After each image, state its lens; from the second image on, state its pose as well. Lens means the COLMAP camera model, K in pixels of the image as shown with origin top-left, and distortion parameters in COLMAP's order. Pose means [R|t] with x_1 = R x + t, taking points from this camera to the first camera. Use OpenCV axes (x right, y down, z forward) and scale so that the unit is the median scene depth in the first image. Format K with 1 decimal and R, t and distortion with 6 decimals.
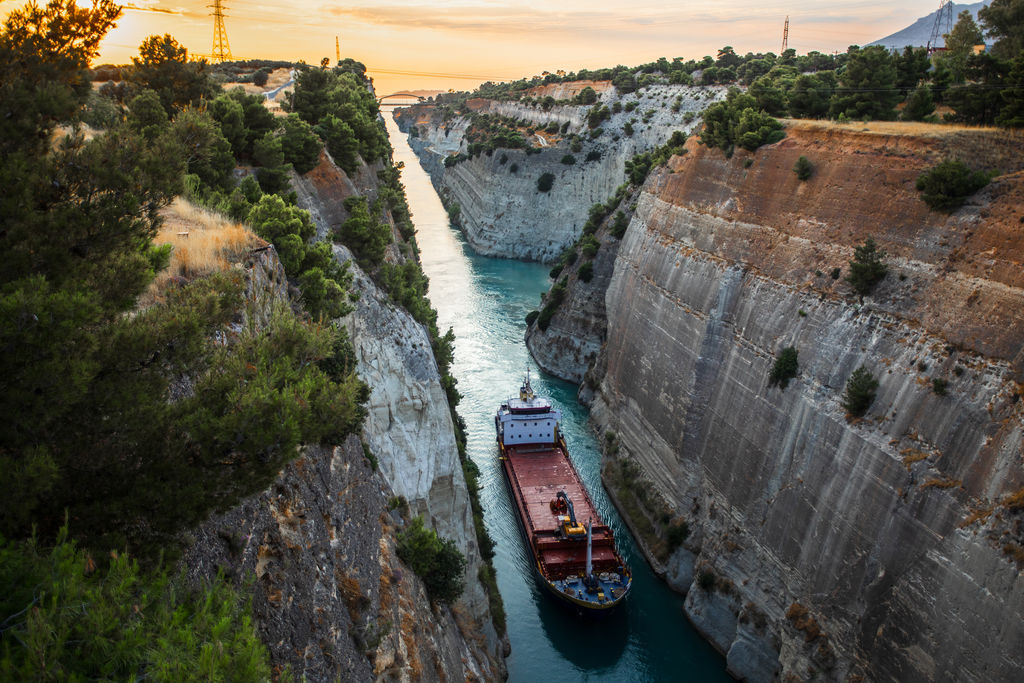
lens RADIAL K [[817.4, 0, 512.5], [0, 817.4, 346.7], [0, 0, 1]] dist [-0.001654, 0.030562]
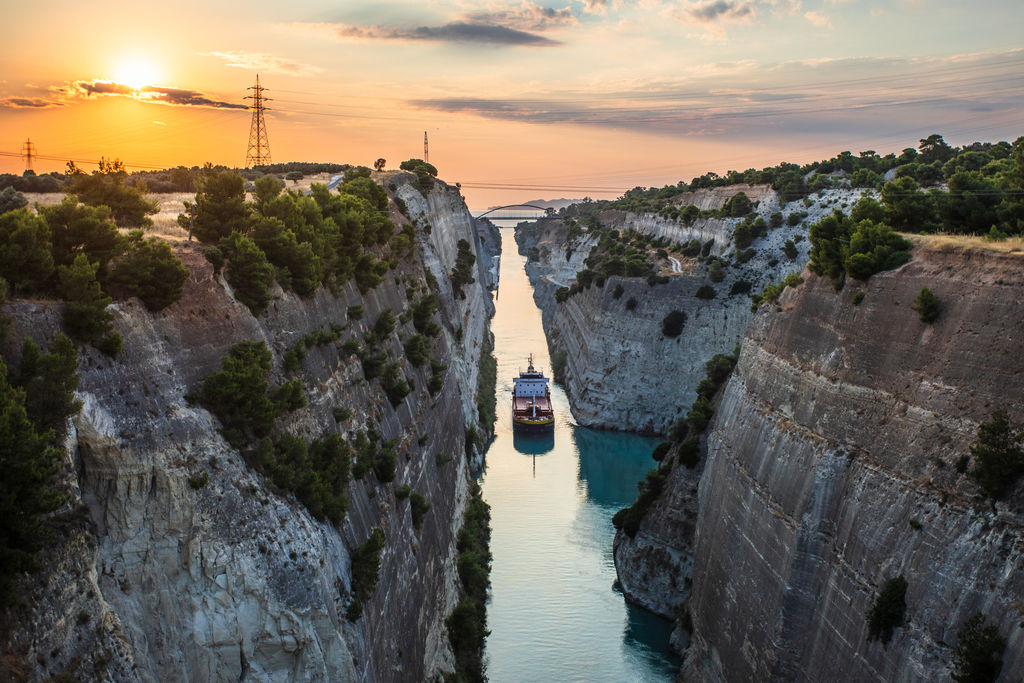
lens RADIAL K [[1166.4, 0, 513.2], [0, 1166.4, 336.5], [0, 0, 1]] dist [0.057308, 0.000000]
pose [[0.990571, 0.007278, -0.136805, 0.133685], [-0.032562, 0.982479, -0.183506, -0.004796], [0.133072, 0.186231, 0.973453, 0.019034]]
